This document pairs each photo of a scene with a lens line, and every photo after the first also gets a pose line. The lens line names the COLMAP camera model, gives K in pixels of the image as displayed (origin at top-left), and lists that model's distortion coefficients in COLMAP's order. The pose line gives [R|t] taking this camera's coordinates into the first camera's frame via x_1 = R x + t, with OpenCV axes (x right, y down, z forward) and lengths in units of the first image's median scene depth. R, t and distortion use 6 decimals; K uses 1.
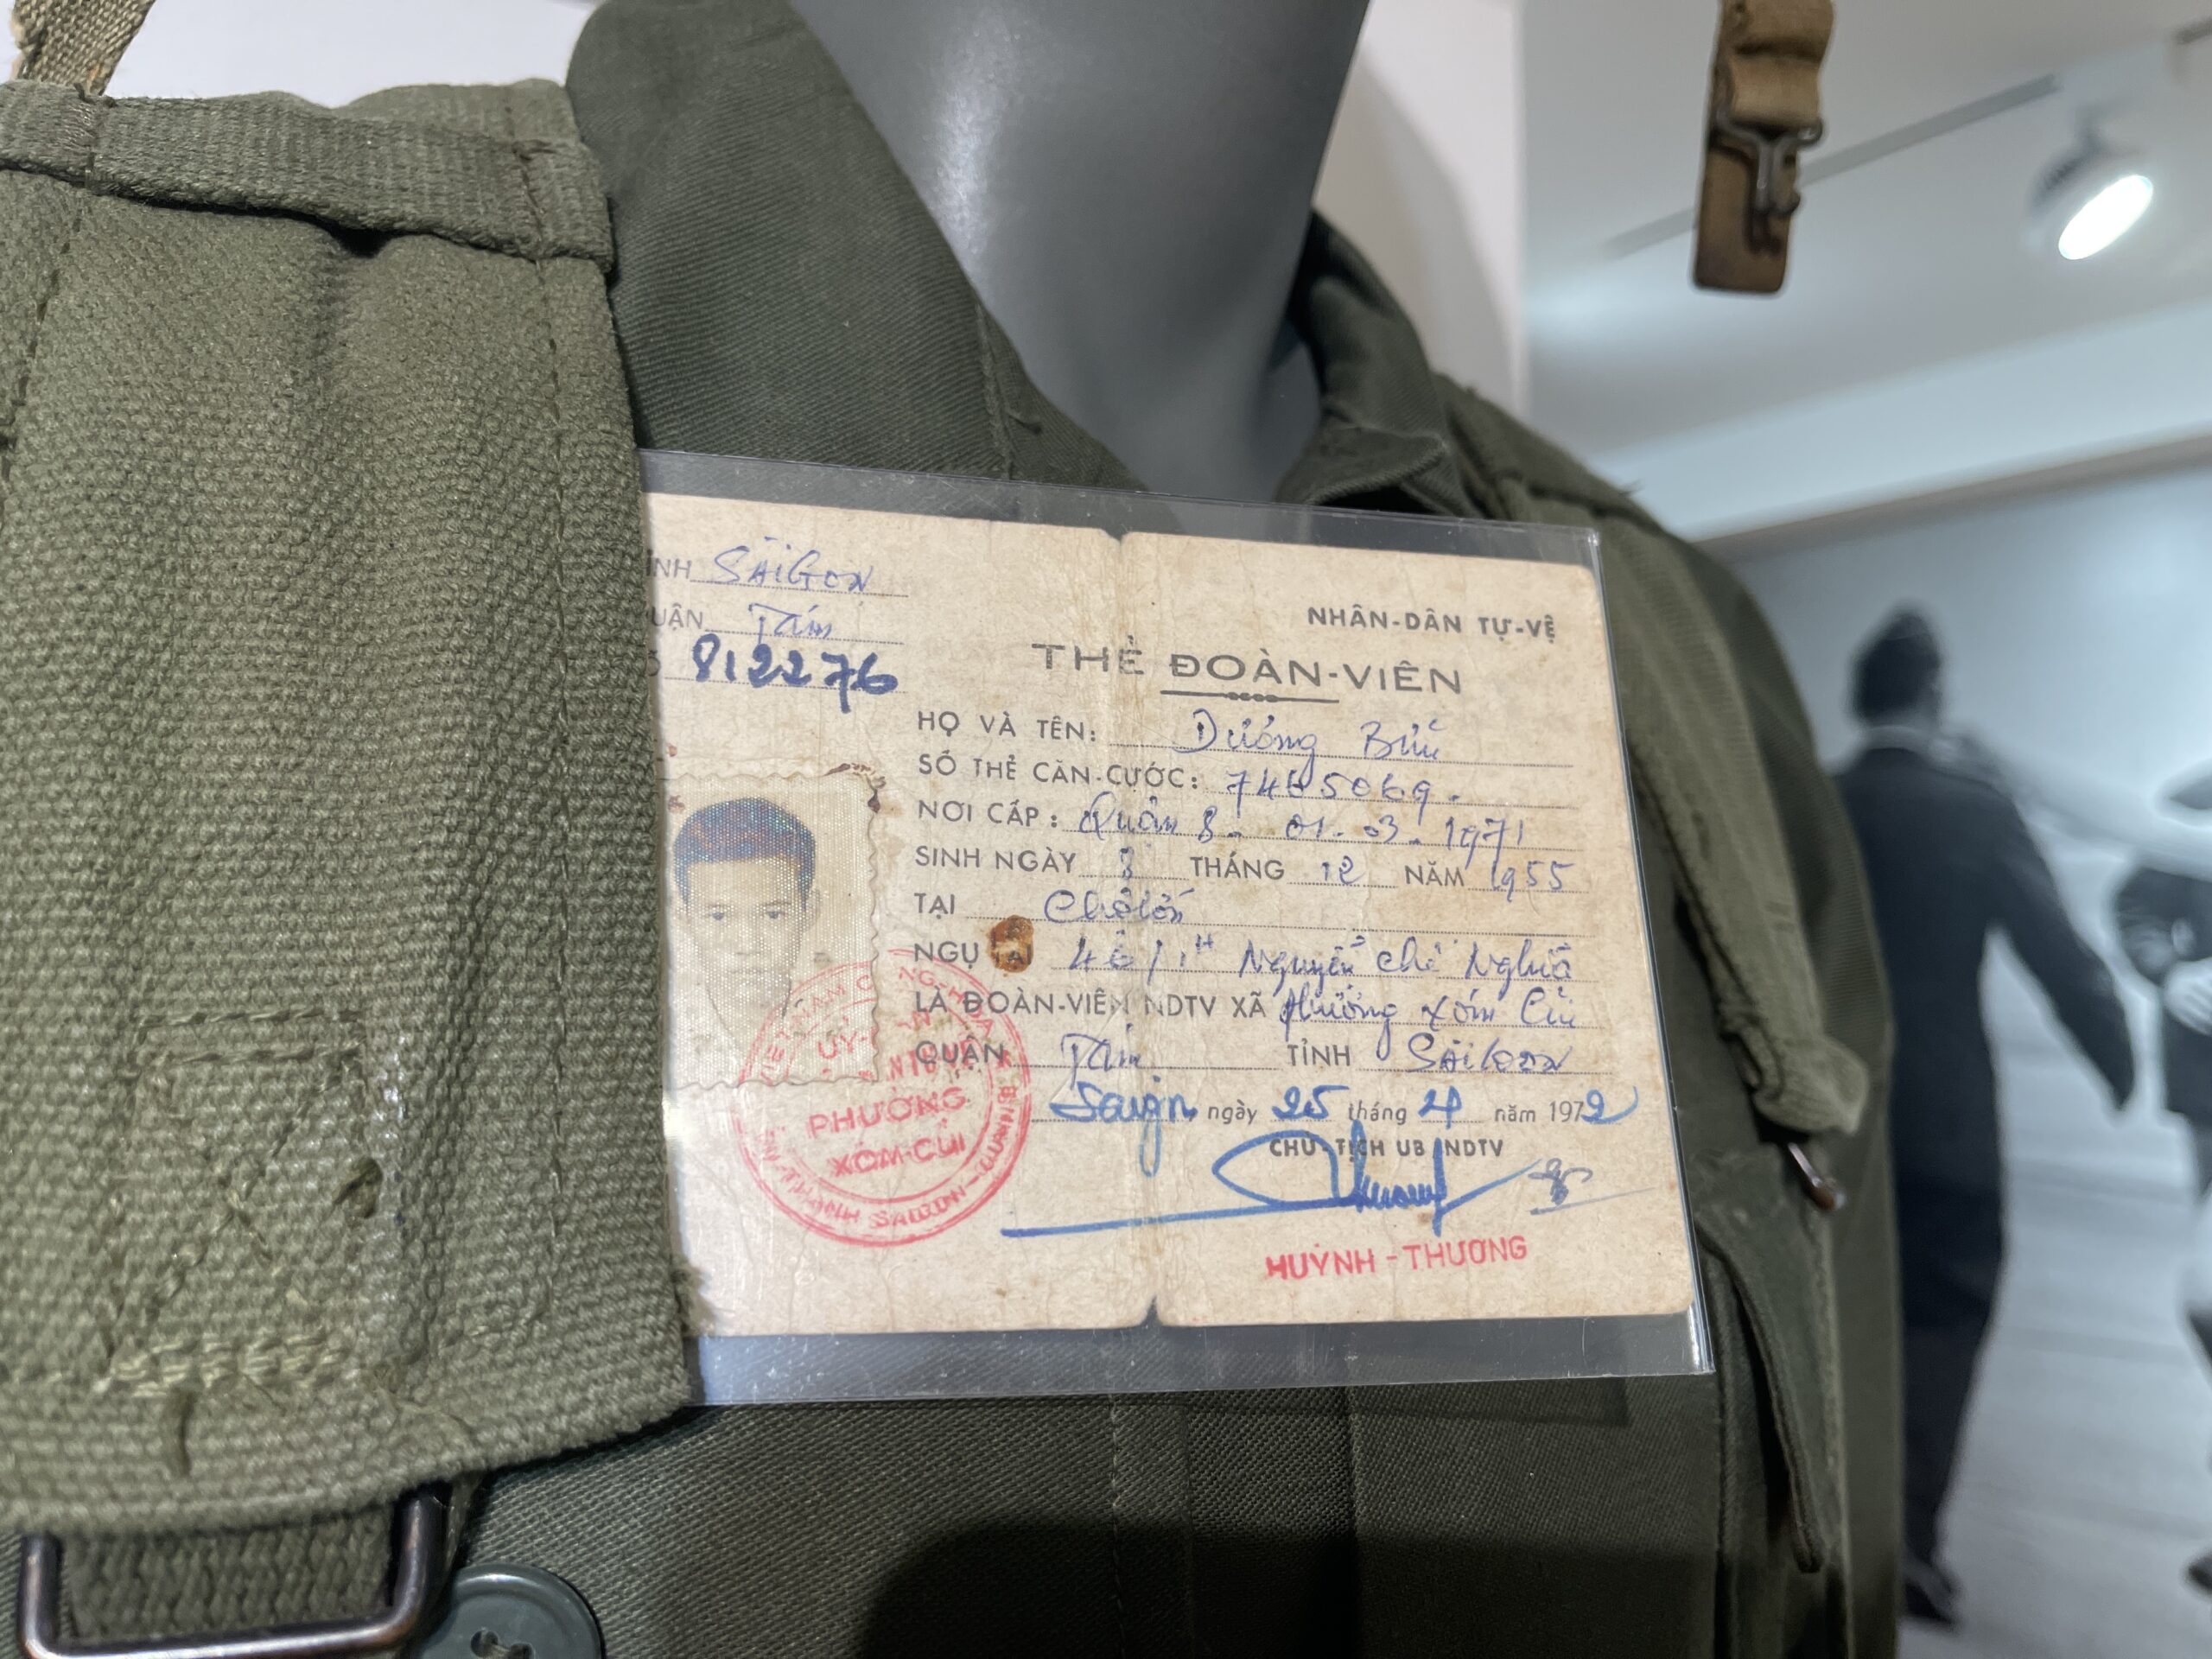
lens RADIAL K [[1667.8, 0, 1106.0], [0, 1667.8, 829.5], [0, 0, 1]] dist [-0.004244, 0.005899]
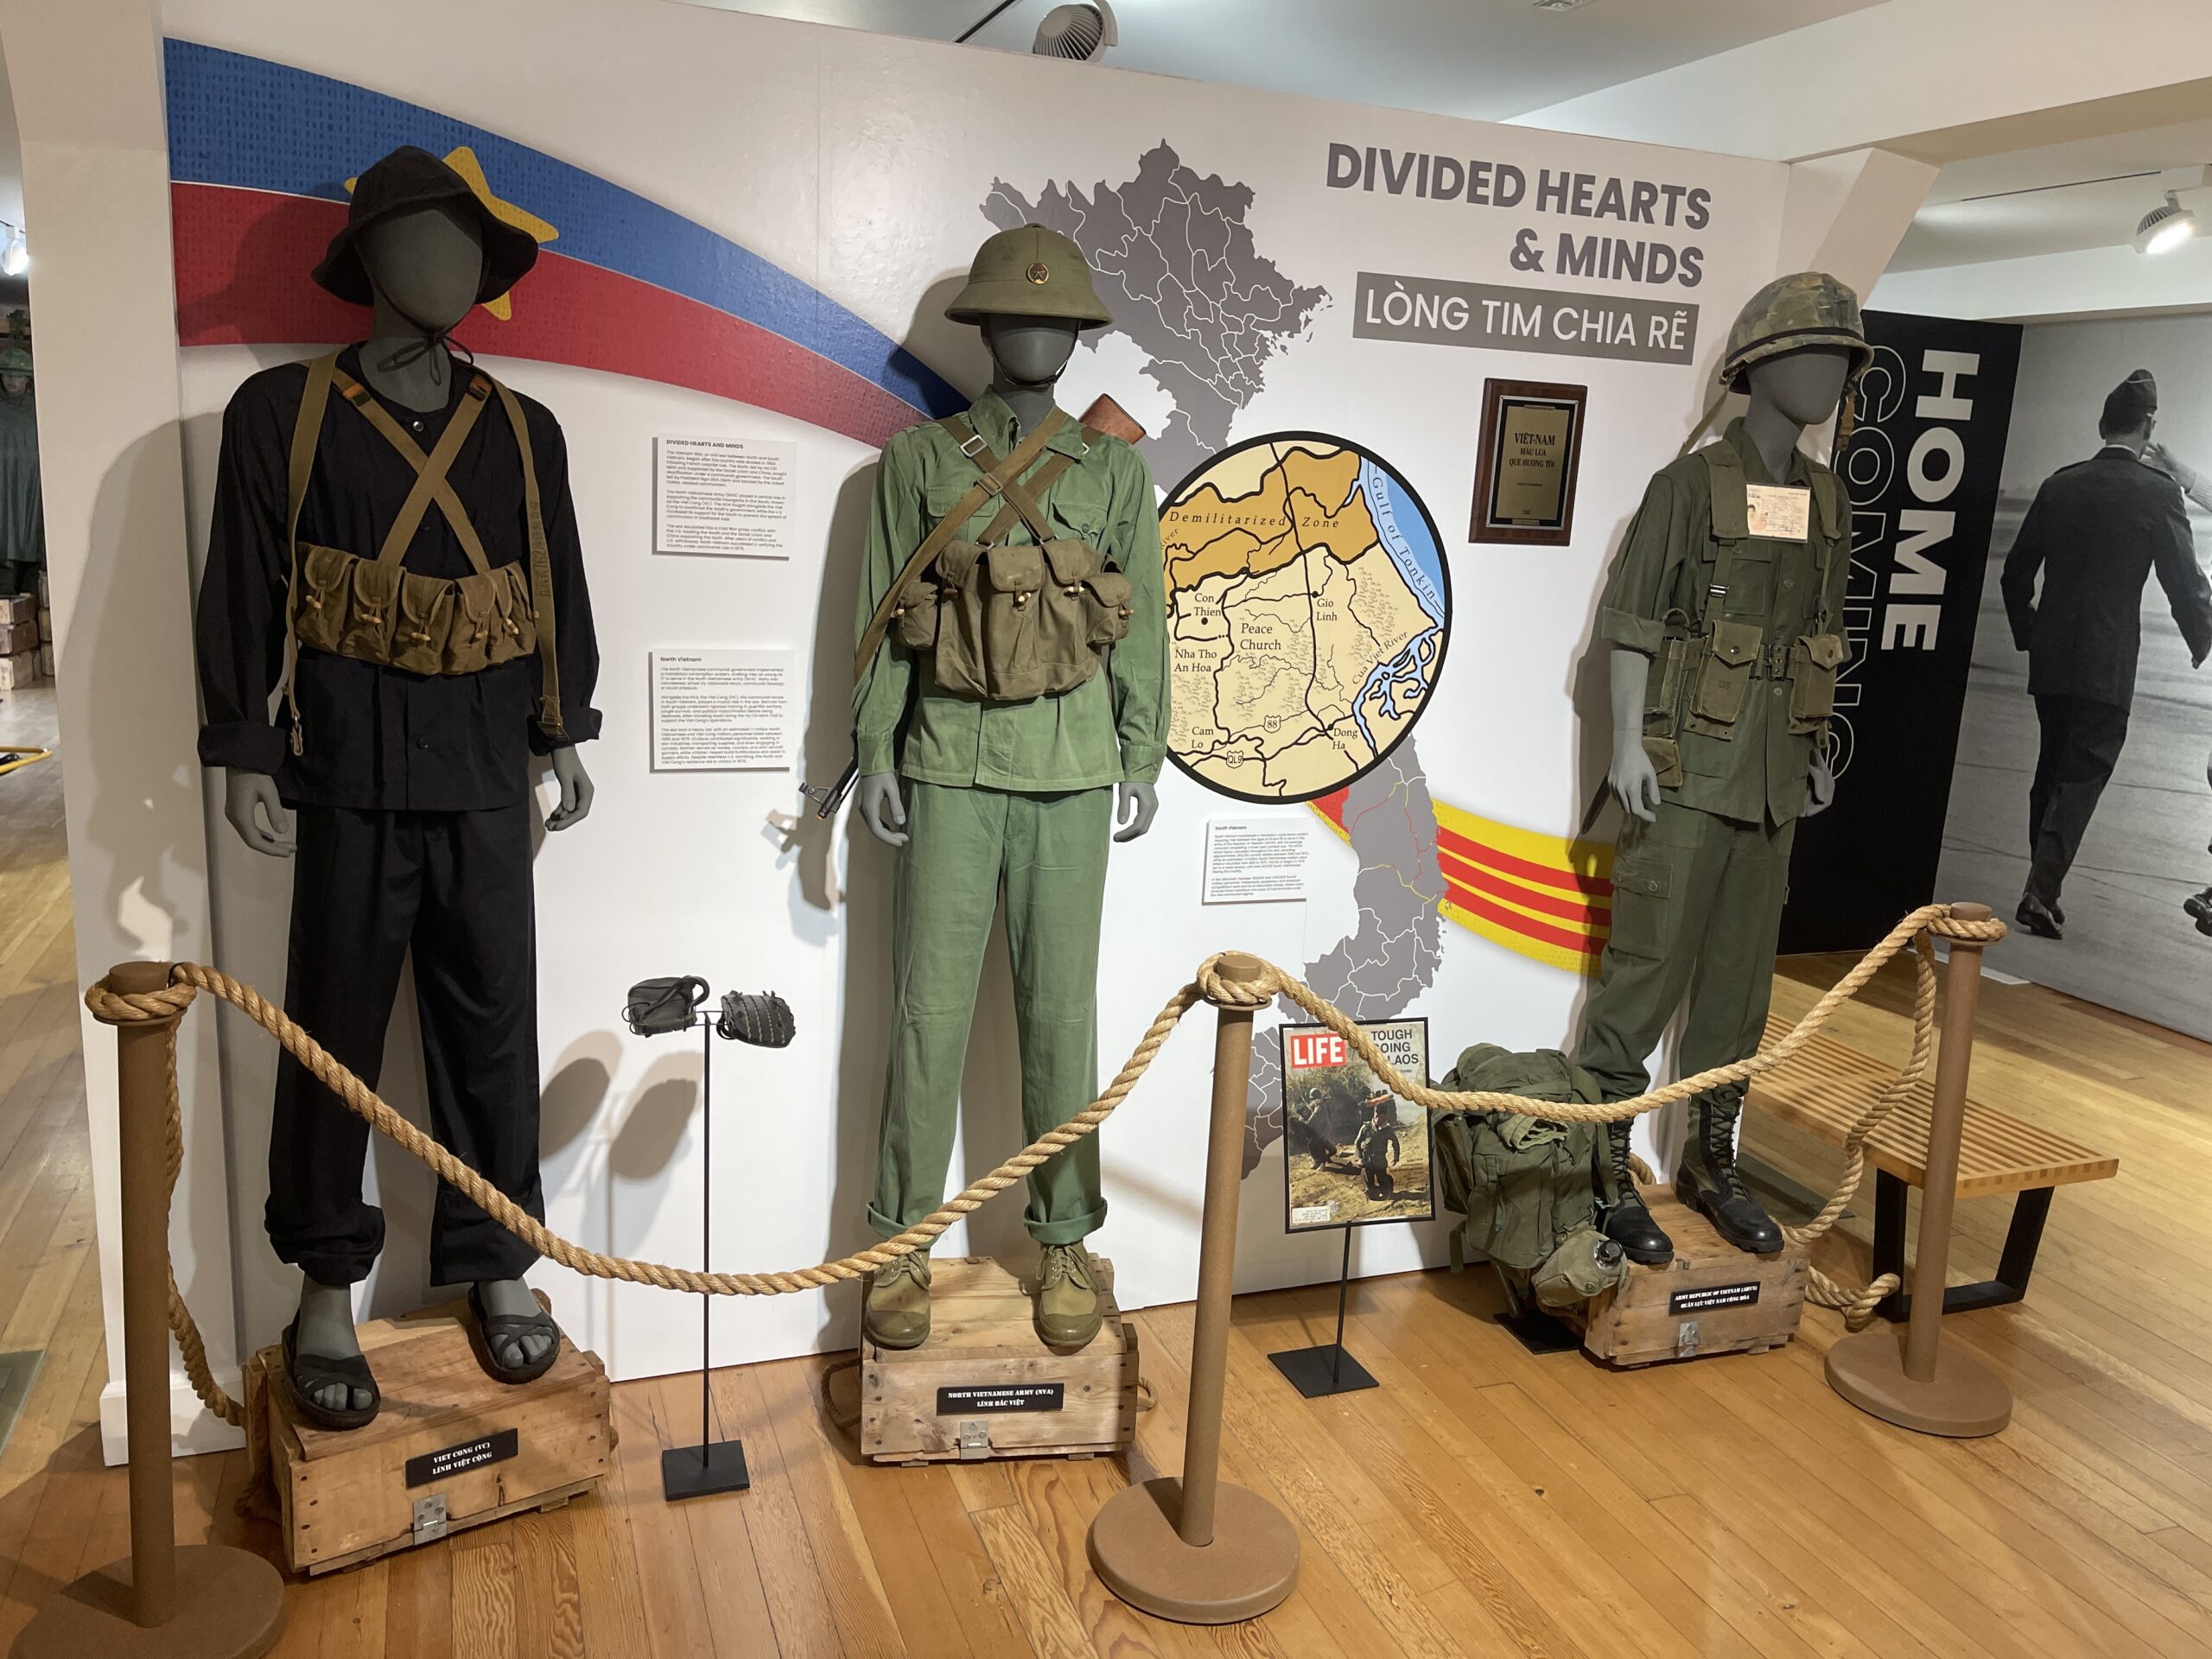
lens RADIAL K [[1667.8, 0, 1106.0], [0, 1667.8, 829.5], [0, 0, 1]] dist [-0.004244, 0.005899]
pose [[0.973226, 0.103268, -0.205346, -0.168729], [-0.052268, 0.969416, 0.239795, -0.032091], [0.223829, -0.222641, 0.948858, -1.046633]]
